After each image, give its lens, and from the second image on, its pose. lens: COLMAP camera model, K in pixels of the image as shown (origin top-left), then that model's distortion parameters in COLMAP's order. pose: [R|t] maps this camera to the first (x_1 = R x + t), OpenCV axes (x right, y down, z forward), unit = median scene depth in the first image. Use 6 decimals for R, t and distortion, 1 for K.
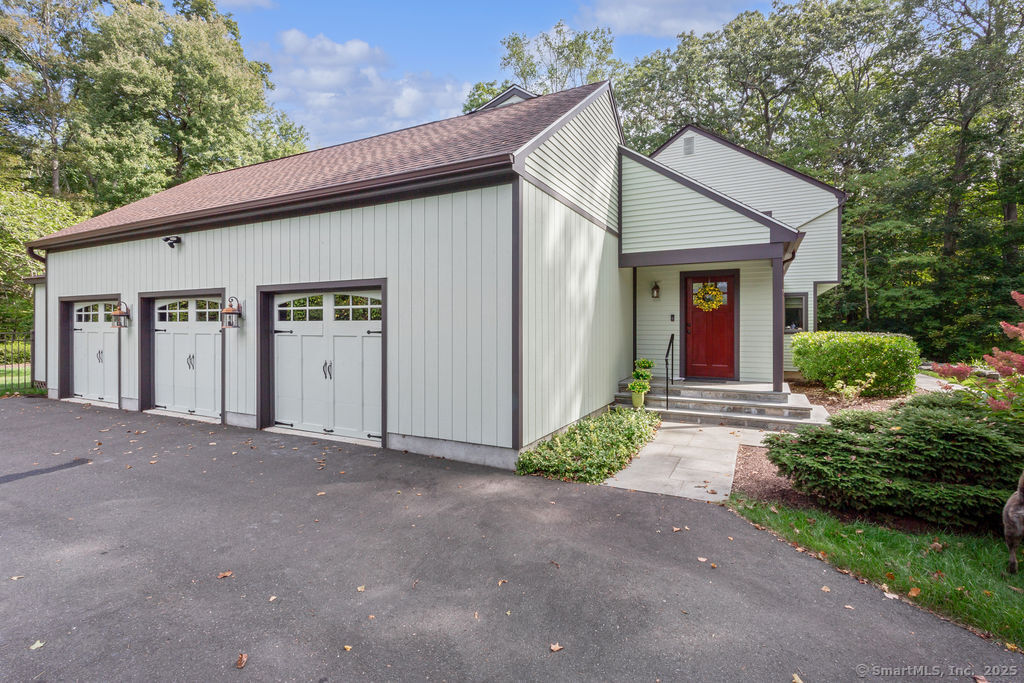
lens RADIAL K [[498.2, 0, 510.3], [0, 498.2, 336.6], [0, 0, 1]] dist [0.014967, 0.000434]
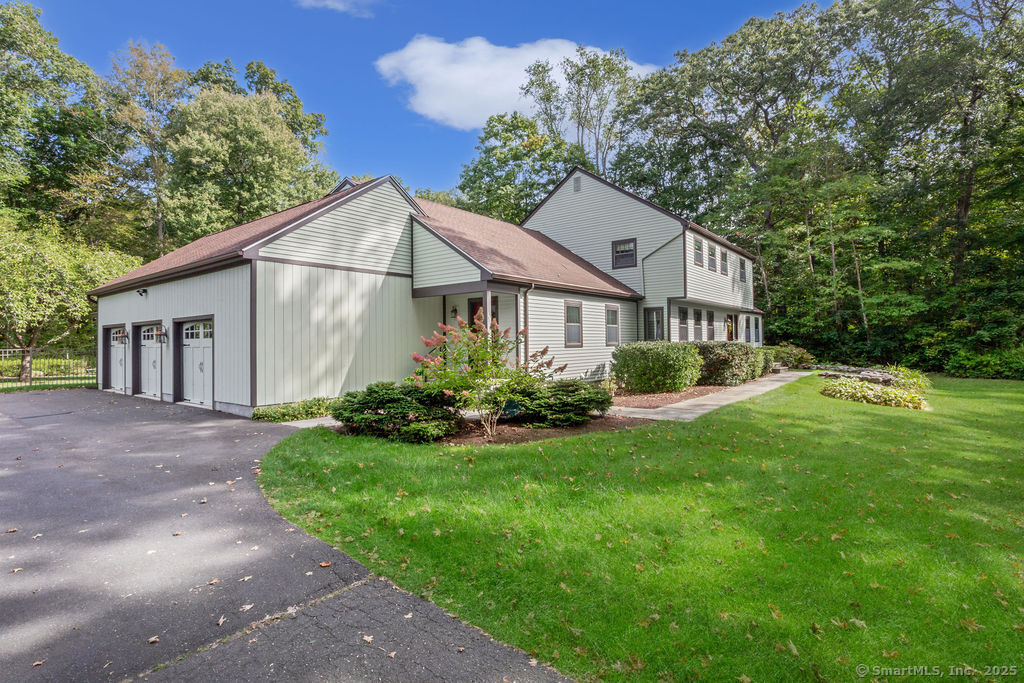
lens RADIAL K [[505.9, 0, 513.8], [0, 505.9, 342.0], [0, 0, 1]] dist [-0.002318, 0.001064]
pose [[0.984989, -0.016959, -0.171781, 0.270103], [0.015650, 0.999837, -0.008974, 0.003400], [0.171905, 0.006151, 0.985094, -0.143038]]
